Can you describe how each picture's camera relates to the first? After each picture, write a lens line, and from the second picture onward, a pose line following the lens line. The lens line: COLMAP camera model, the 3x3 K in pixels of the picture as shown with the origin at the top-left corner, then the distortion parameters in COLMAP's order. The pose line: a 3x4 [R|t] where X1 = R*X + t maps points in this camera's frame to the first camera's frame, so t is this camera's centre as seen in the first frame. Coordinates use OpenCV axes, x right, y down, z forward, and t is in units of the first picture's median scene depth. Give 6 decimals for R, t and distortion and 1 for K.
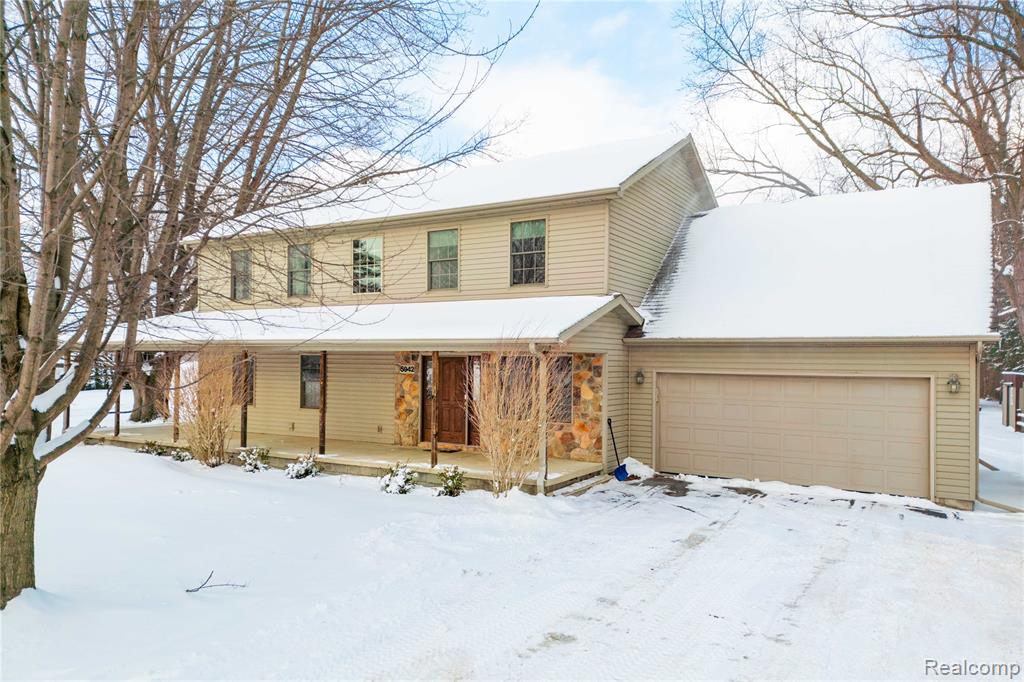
lens RADIAL K [[712.6, 0, 494.9], [0, 712.6, 343.1], [0, 0, 1]] dist [0.052068, -0.038799]
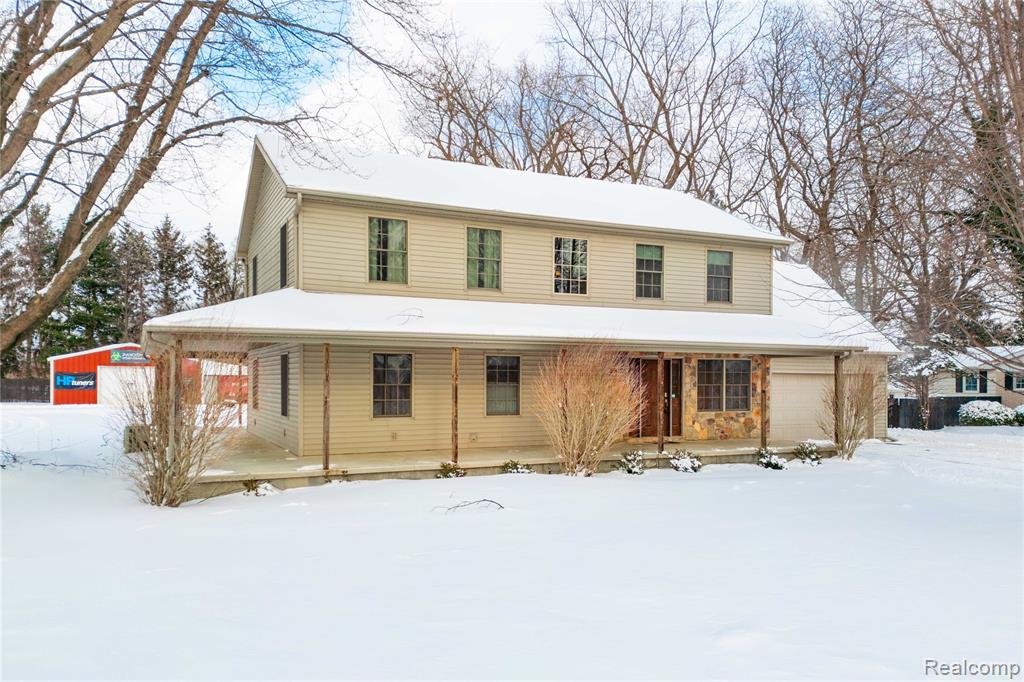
lens RADIAL K [[762.5, 0, 512.0], [0, 762.5, 341.0], [0, 0, 1]] dist [0.100125, 0.000216]
pose [[0.539668, 0.039674, 0.840942, -1.278349], [-0.016662, 0.999197, -0.036447, 0.041116], [-0.841713, 0.005657, 0.539896, 0.578965]]
